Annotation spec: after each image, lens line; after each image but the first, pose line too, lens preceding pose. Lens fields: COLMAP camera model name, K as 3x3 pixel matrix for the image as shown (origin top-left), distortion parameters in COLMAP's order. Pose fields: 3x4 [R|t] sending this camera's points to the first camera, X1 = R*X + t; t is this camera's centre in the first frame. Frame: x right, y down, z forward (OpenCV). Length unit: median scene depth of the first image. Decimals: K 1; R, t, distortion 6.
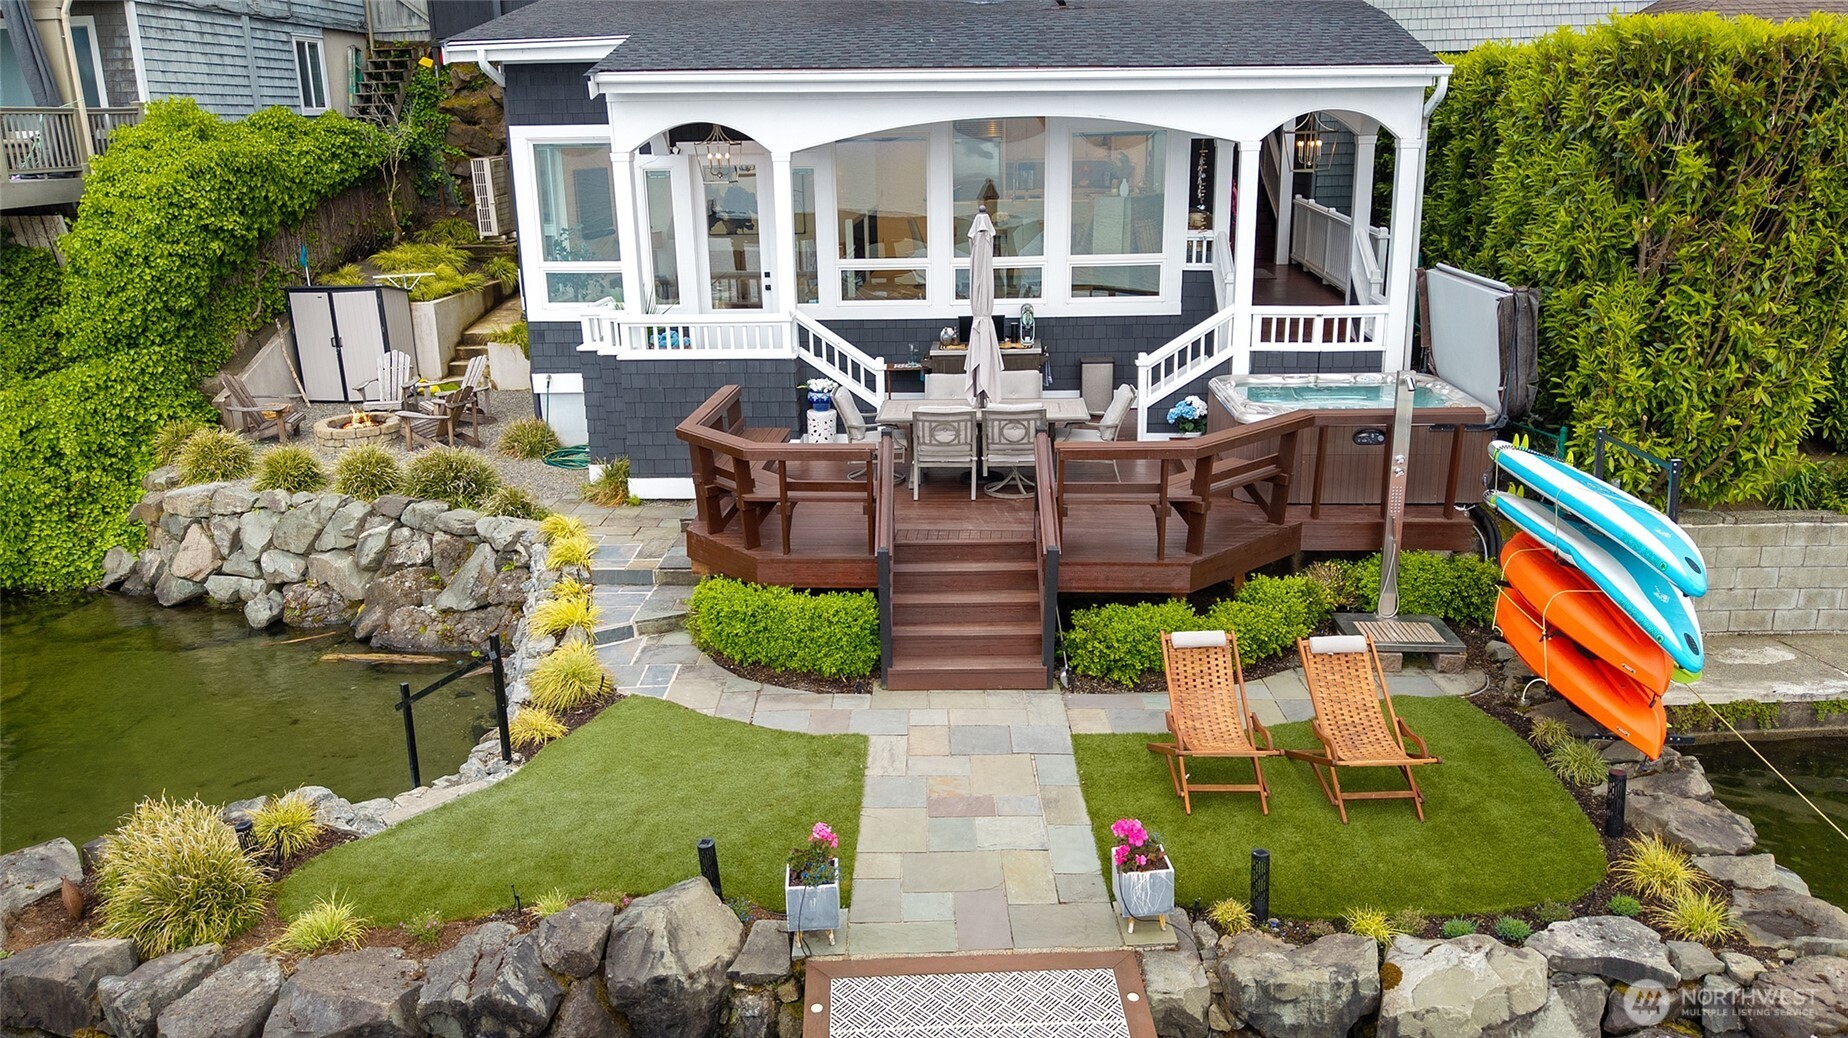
lens RADIAL K [[1233.9, 0, 922.9], [0, 1233.9, 459.2], [0, 0, 1]] dist [0.065847, -0.092913]
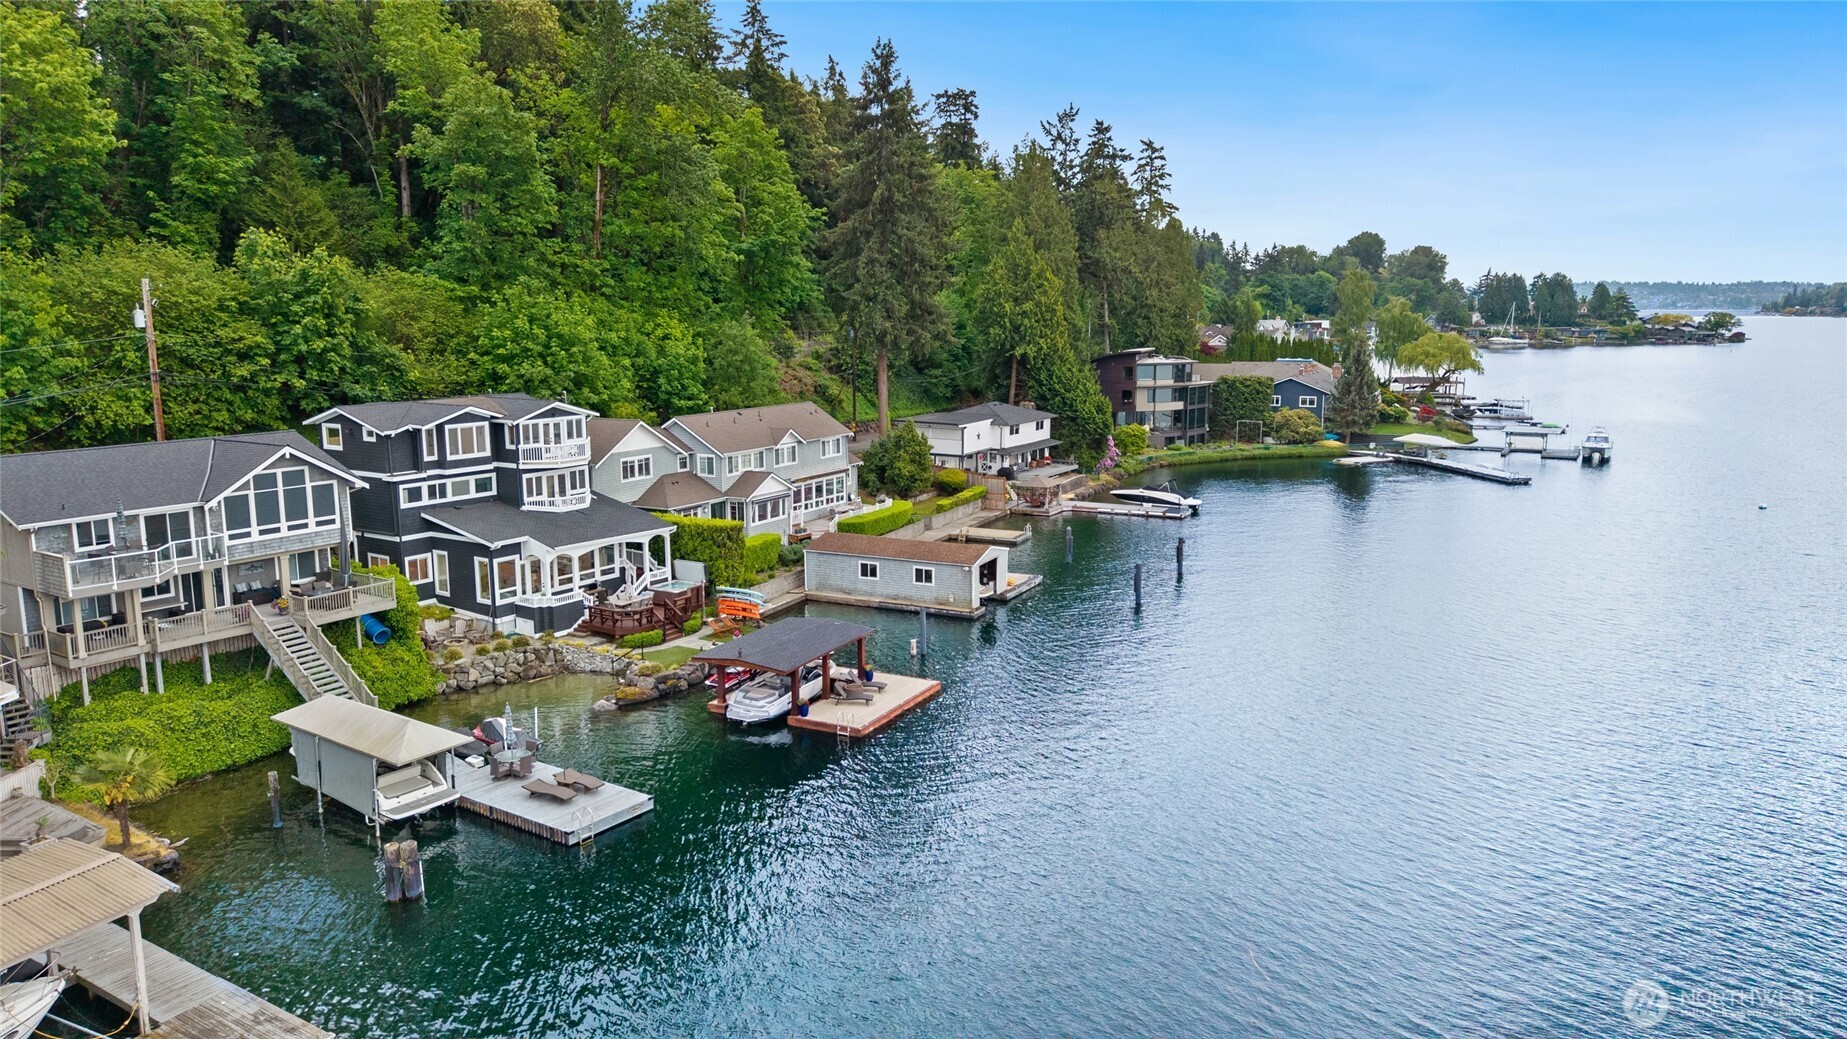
lens RADIAL K [[1233.2, 0, 922.4], [0, 1233.2, 459.8], [0, 0, 1]] dist [0.065847, -0.092913]
pose [[0.481462, -0.081881, 0.872634, -3.449737], [0.213726, 0.976540, -0.026289, -0.191519], [-0.850009, 0.199162, 0.487667, -2.442185]]
